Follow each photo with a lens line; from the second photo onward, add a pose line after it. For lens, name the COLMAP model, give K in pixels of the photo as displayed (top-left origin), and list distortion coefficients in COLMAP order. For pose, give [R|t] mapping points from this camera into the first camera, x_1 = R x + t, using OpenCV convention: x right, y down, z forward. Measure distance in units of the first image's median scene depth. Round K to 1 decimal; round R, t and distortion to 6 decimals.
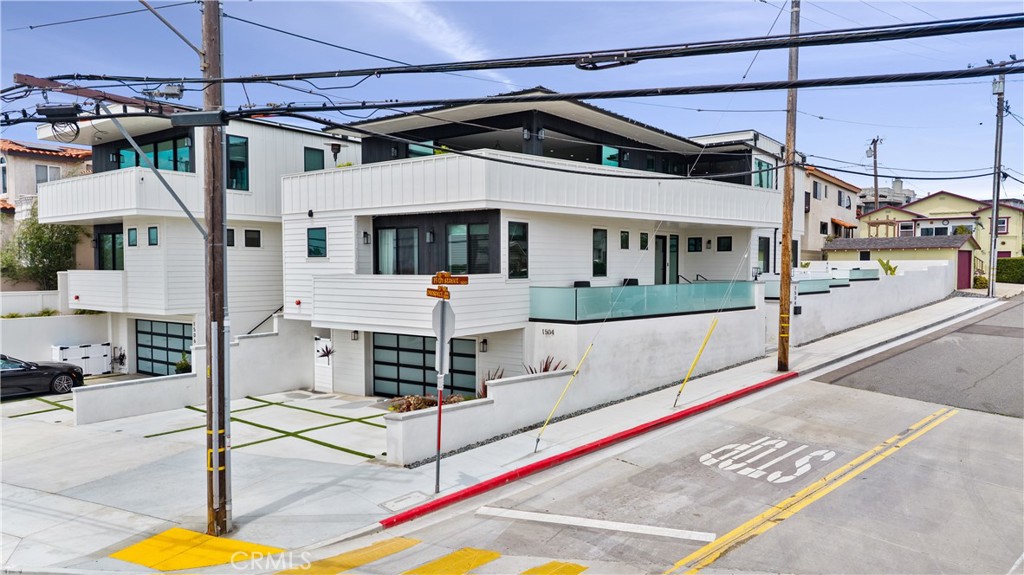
lens RADIAL K [[676.8, 0, 512.0], [0, 676.8, 287.5], [0, 0, 1]] dist [0.064135, -0.094936]
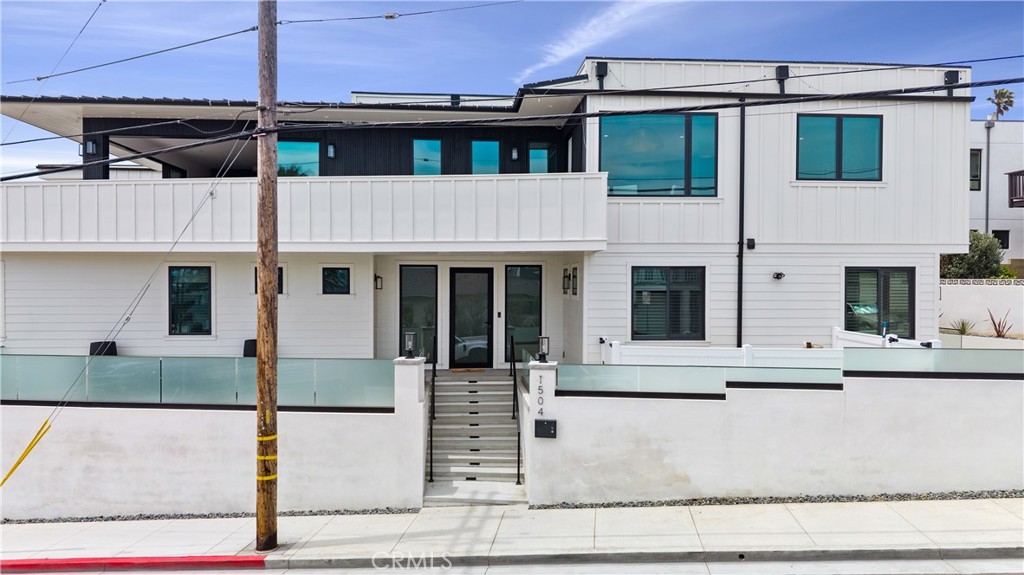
lens RADIAL K [[676.8, 0, 512.0], [0, 676.8, 287.5], [0, 0, 1]] dist [0.064135, -0.094936]
pose [[0.660160, -0.000757, -0.751124, 0.928274], [-0.030739, 0.999135, -0.028023, -0.060139], [0.750496, 0.041589, 0.659566, 0.840728]]
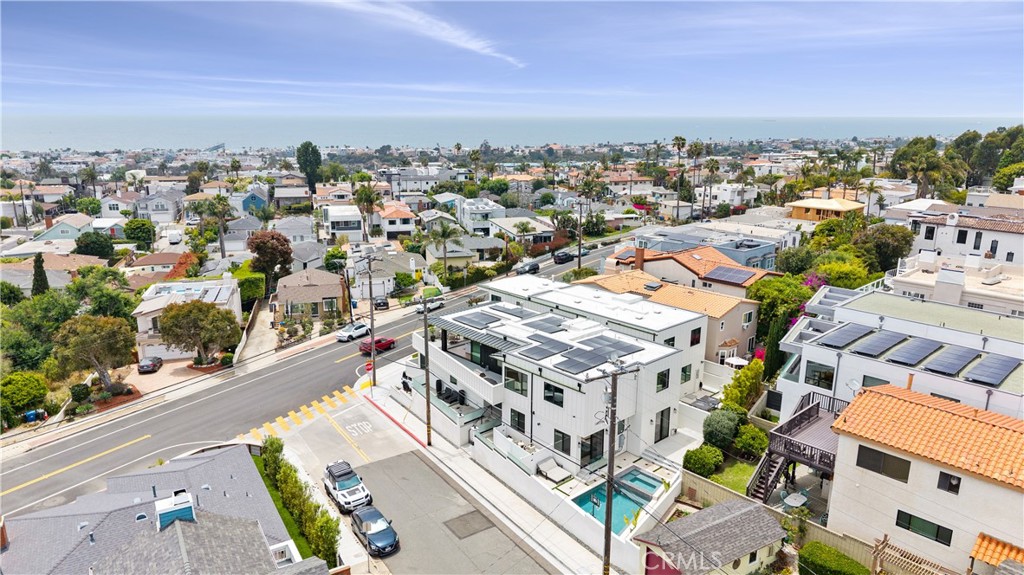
lens RADIAL K [[676.8, 0, 512.0], [0, 676.8, 287.5], [0, 0, 1]] dist [0.064135, -0.094936]
pose [[-0.174476, 0.222585, -0.959174, 2.765399], [-0.057881, 0.970112, 0.235652, -1.111930], [0.982959, 0.096634, -0.156378, 1.722325]]
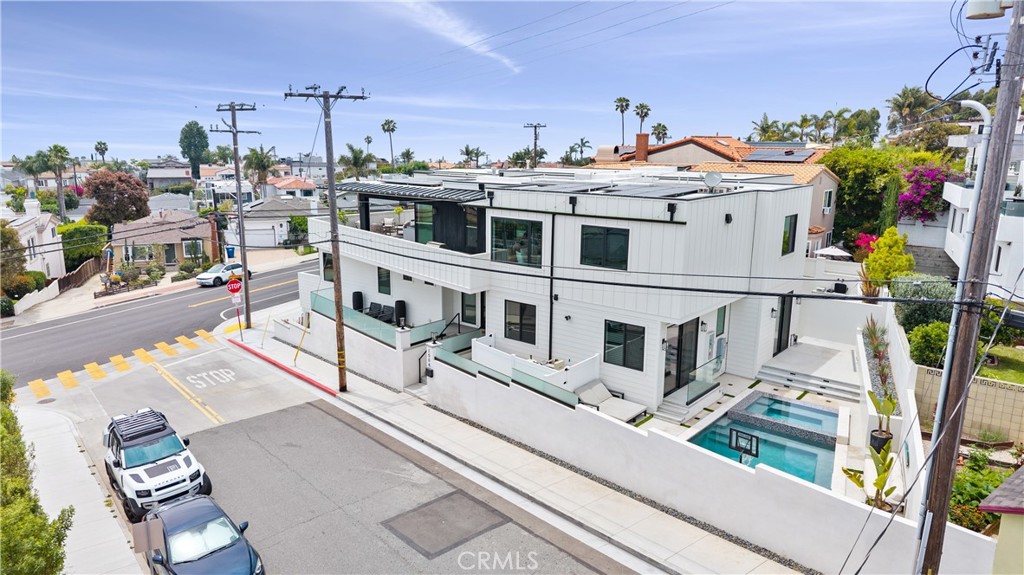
lens RADIAL K [[676.8, 0, 512.0], [0, 676.8, 287.5], [0, 0, 1]] dist [0.064135, -0.094936]
pose [[-0.044371, 0.189633, -0.980852, 1.734912], [-0.059105, 0.979601, 0.192065, -0.370231], [0.997265, 0.066496, -0.032258, 1.427971]]
